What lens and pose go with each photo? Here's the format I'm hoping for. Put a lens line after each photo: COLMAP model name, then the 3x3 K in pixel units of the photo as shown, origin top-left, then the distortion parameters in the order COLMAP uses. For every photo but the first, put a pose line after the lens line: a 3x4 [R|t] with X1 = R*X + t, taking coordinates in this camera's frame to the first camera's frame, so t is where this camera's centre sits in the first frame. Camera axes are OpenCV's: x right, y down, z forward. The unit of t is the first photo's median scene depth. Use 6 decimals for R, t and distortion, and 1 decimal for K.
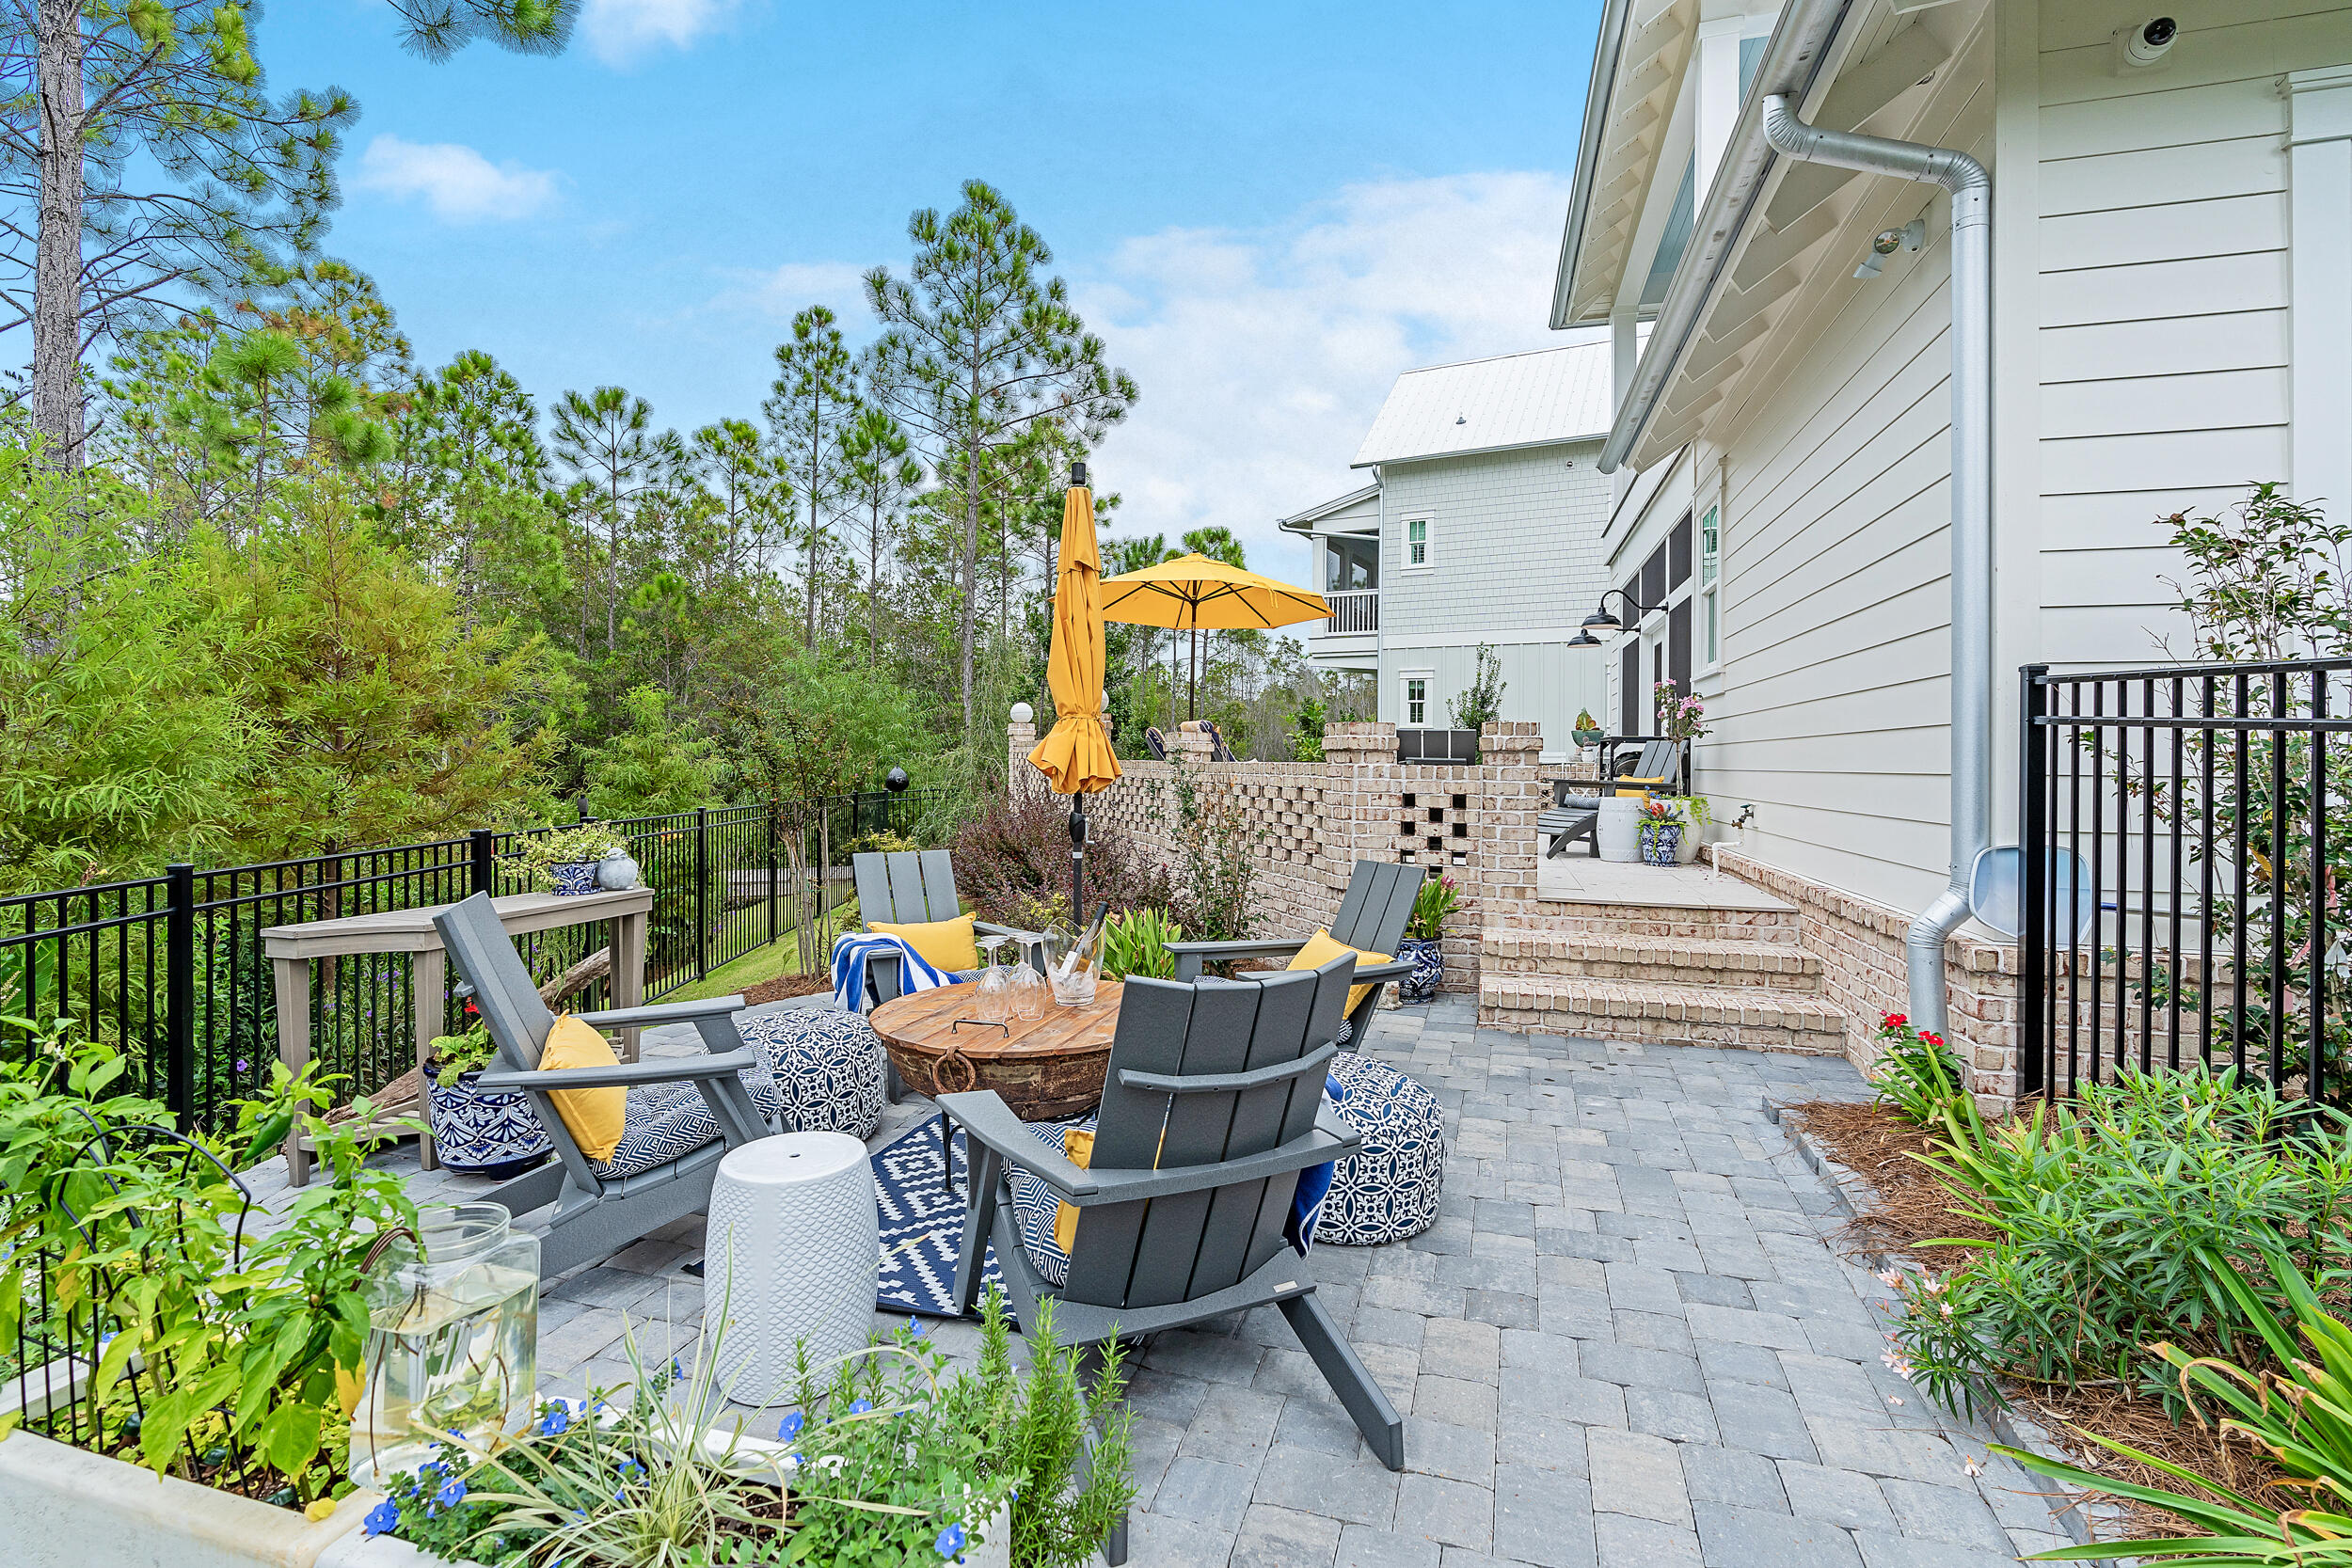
lens RADIAL K [[1070.3, 0, 1169.3], [0, 1070.3, 759.5], [0, 0, 1]] dist [-0.006899, -0.000514]
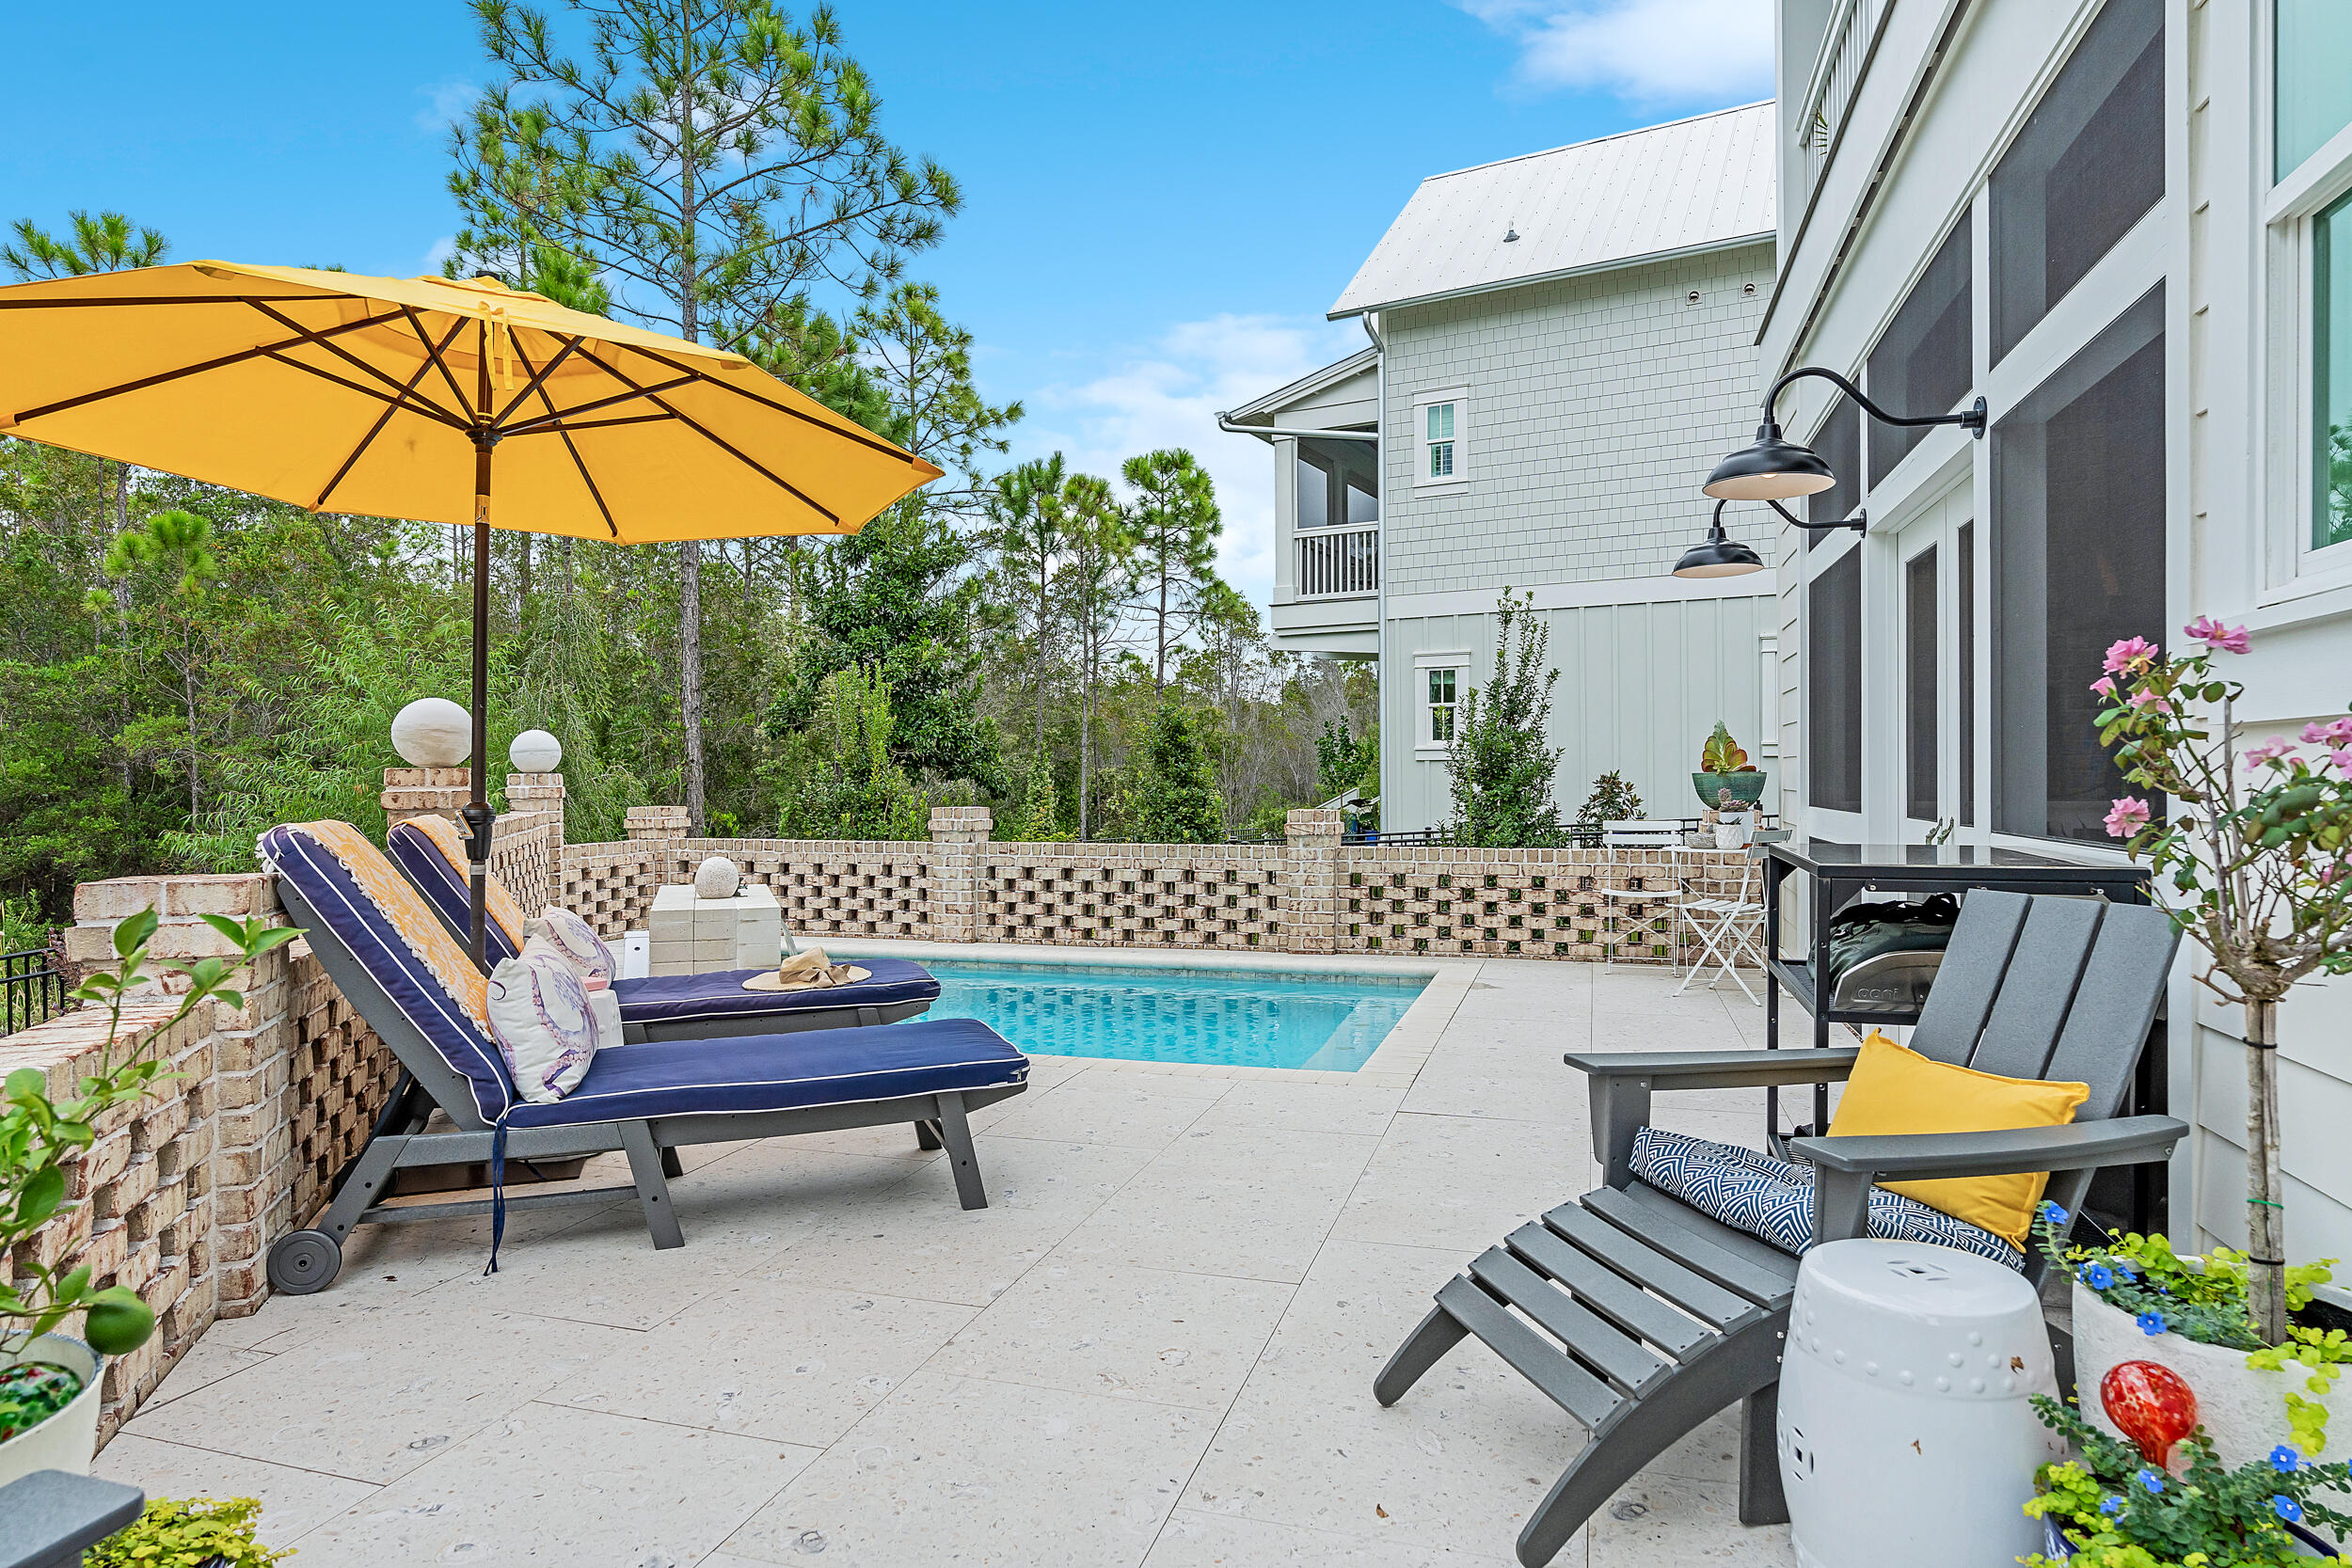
lens RADIAL K [[1320.8, 0, 1180.0], [0, 1320.8, 806.0], [0, 0, 1]] dist [-0.006181, -0.001484]
pose [[0.999628, -0.016499, -0.021711, 0.098474], [0.016997, 0.999591, 0.022987, -0.016935], [0.021323, -0.023347, 0.999500, 0.250941]]
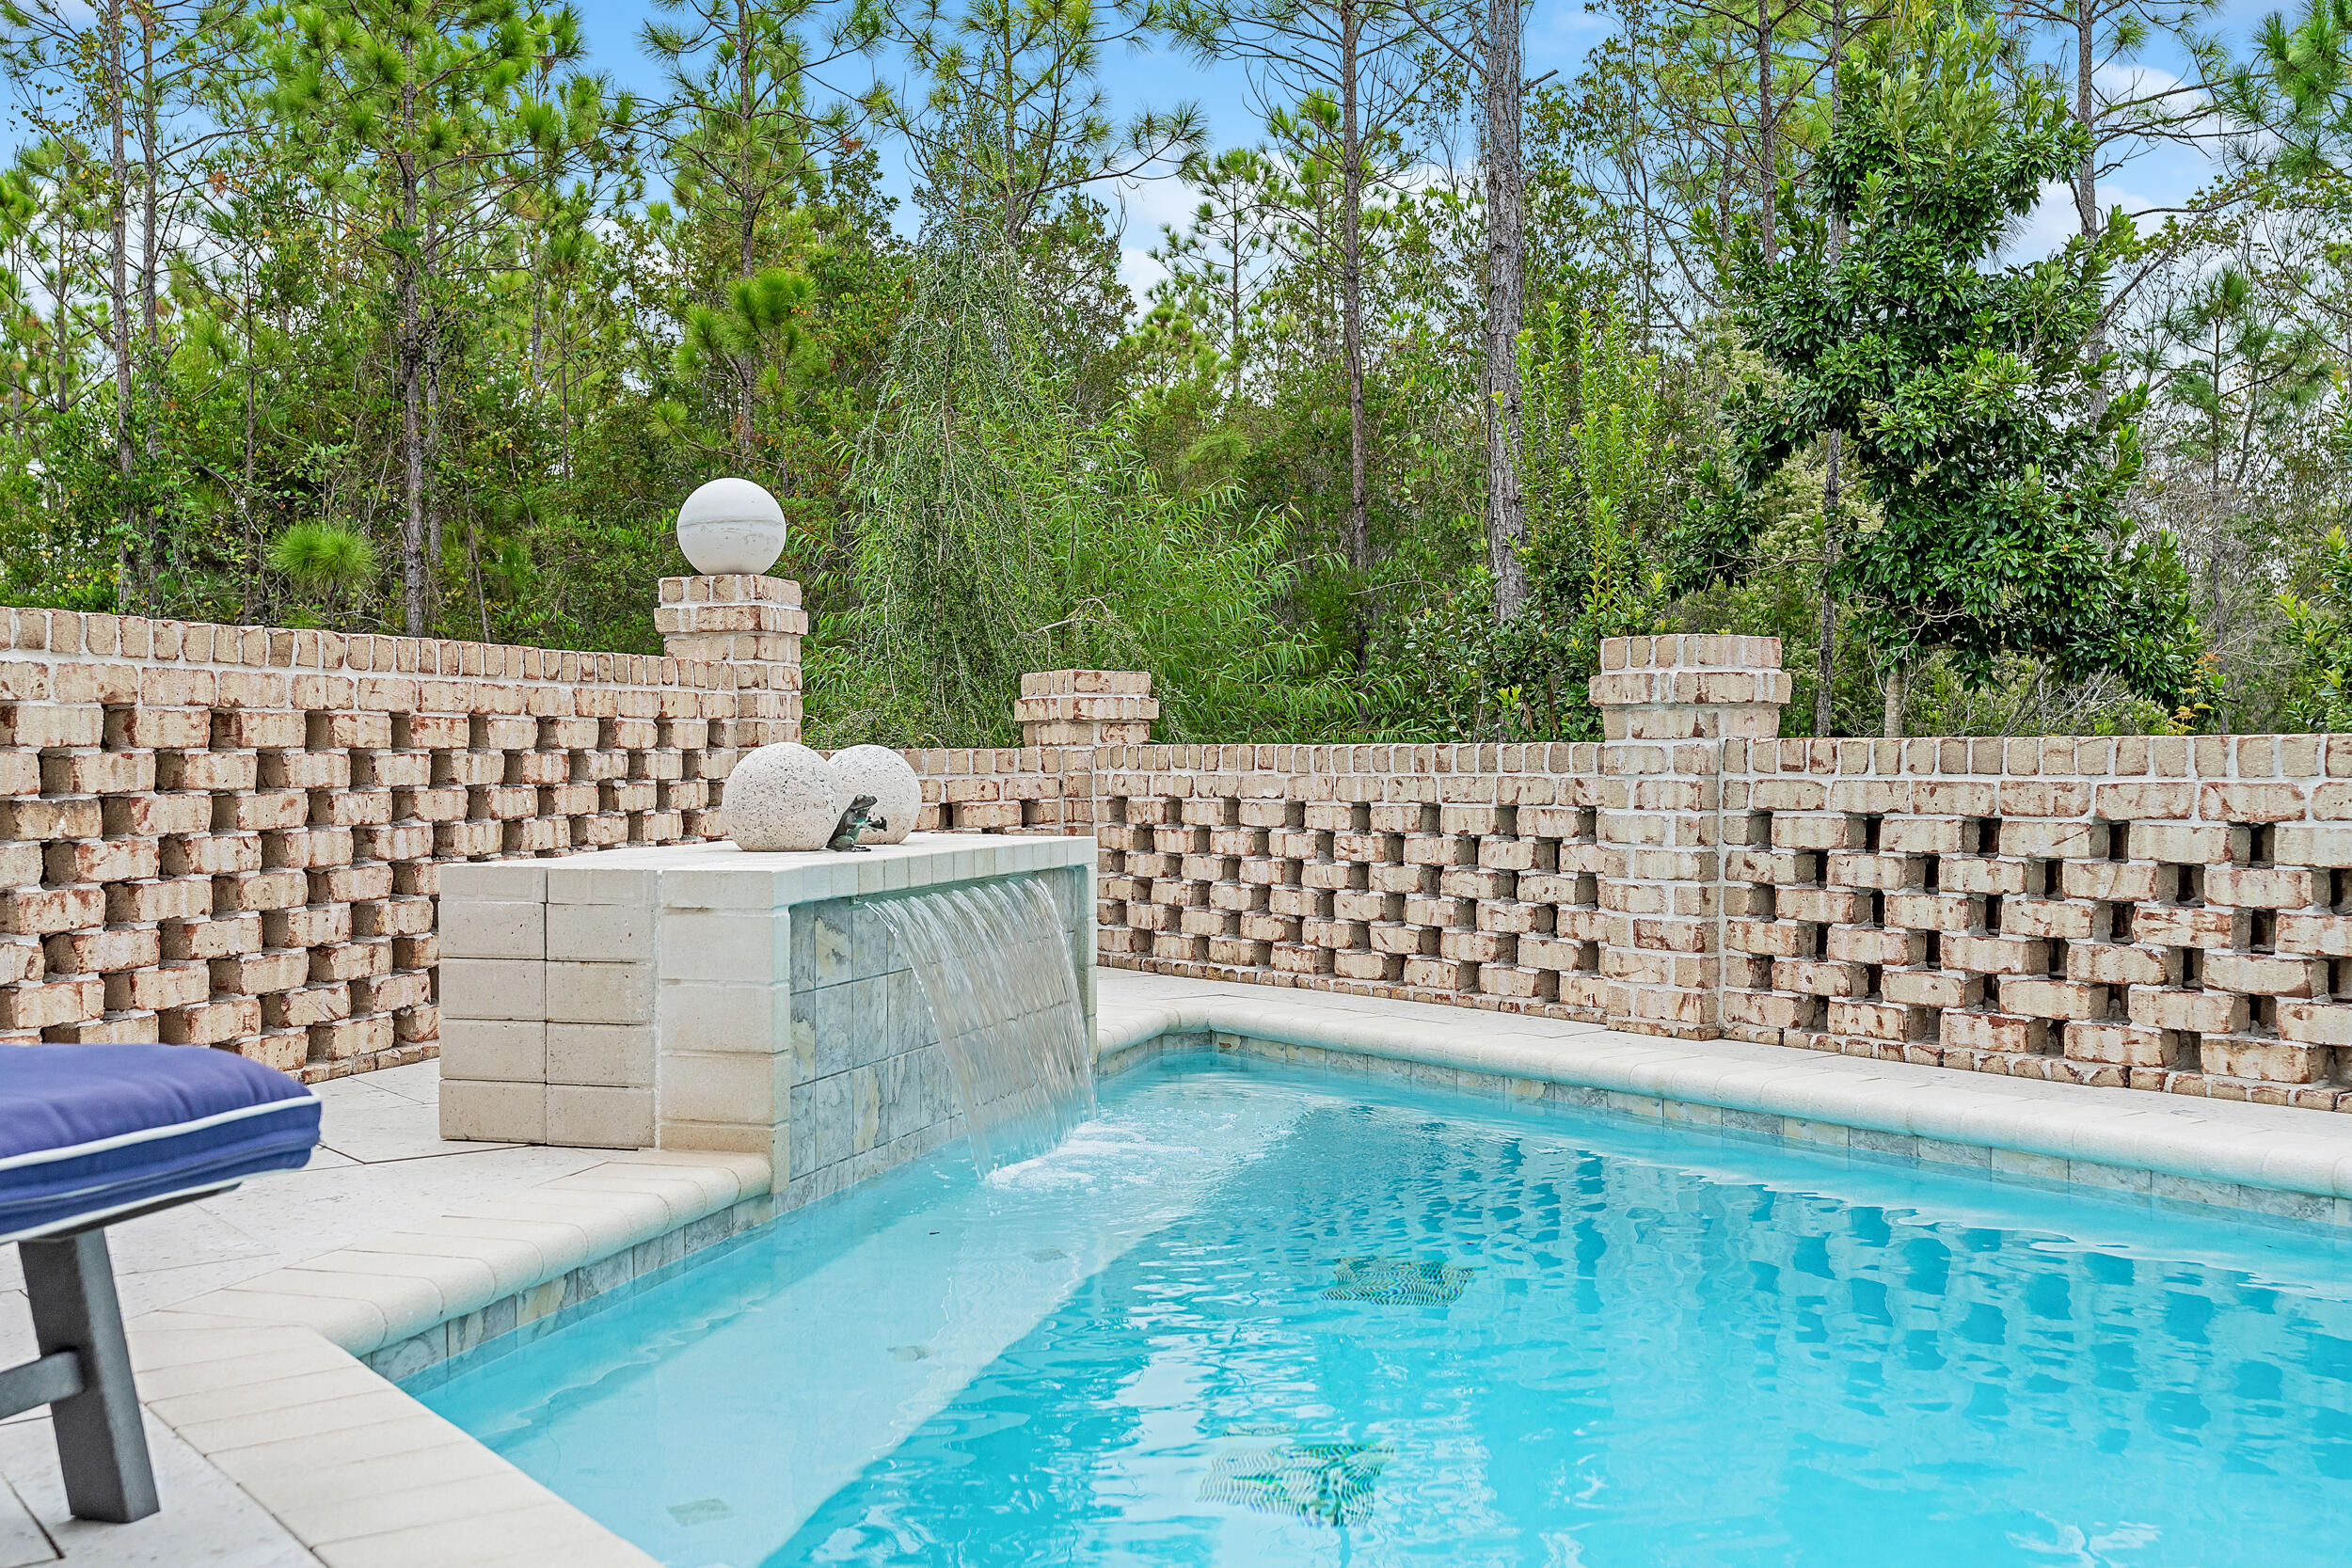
lens RADIAL K [[2296.7, 0, 1169.6], [0, 2296.7, 773.2], [0, 0, 1]] dist [0.034242, 0.000000]
pose [[0.800541, -0.011800, -0.599162, 0.117377], [0.018362, 0.999820, 0.004842, -0.000735], [0.598997, -0.014878, 0.800613, 0.392019]]
